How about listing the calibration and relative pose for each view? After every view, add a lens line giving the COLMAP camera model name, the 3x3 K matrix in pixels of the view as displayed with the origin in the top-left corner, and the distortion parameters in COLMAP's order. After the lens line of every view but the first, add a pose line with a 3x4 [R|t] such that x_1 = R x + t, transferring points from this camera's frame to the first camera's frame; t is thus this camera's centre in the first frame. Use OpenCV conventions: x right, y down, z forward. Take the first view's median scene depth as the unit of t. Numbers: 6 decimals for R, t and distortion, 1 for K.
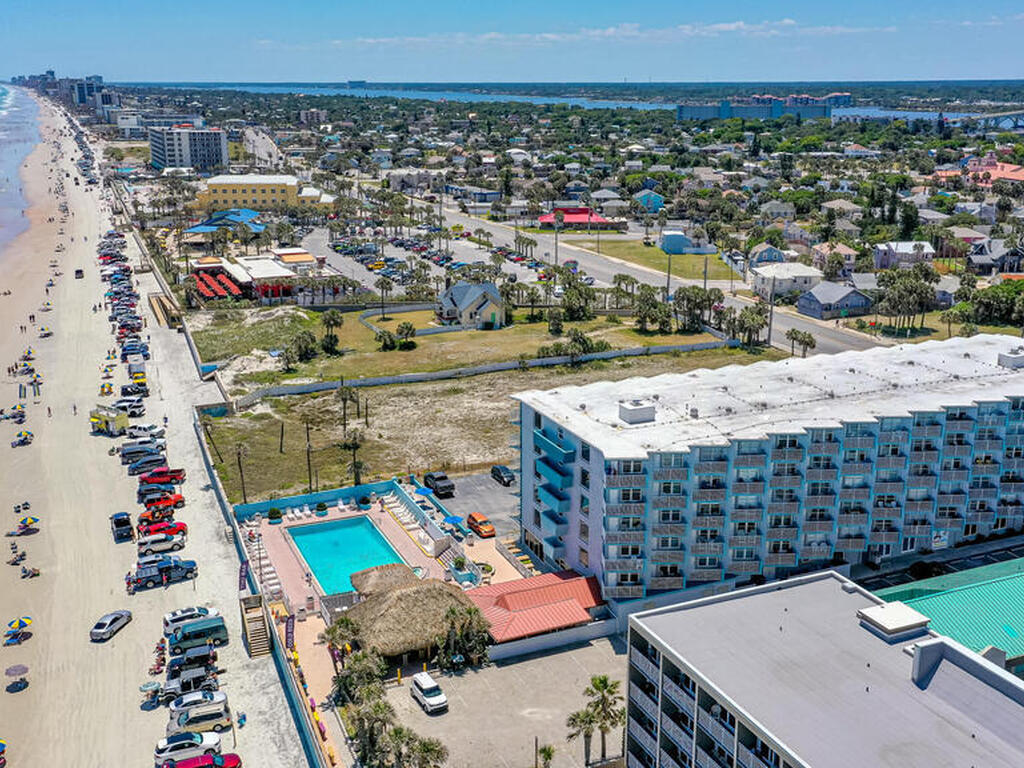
lens RADIAL K [[1085.1, 0, 512.0], [0, 1085.1, 384.0], [0, 0, 1]] dist [0.002770, -0.008191]
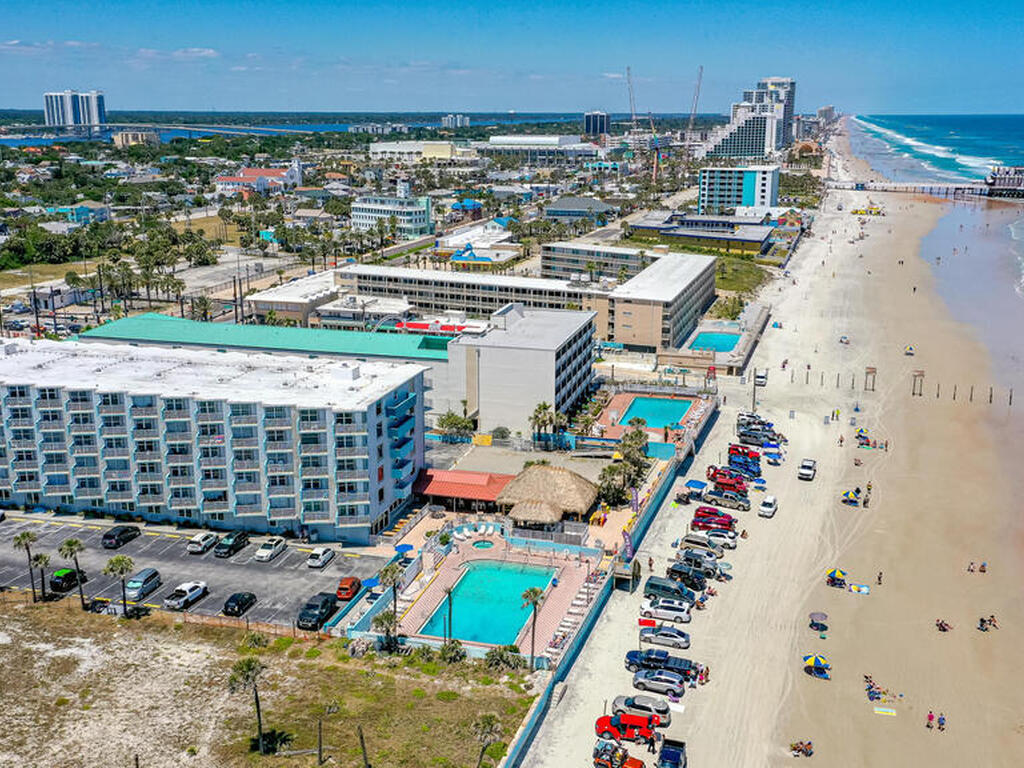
lens RADIAL K [[1085.1, 0, 512.0], [0, 1085.1, 384.0], [0, 0, 1]] dist [0.002770, -0.008191]
pose [[-0.774054, -0.153002, 0.614354, -0.727814], [0.170636, 0.884037, 0.435158, -0.427898], [-0.609692, 0.441666, -0.658185, 1.543422]]
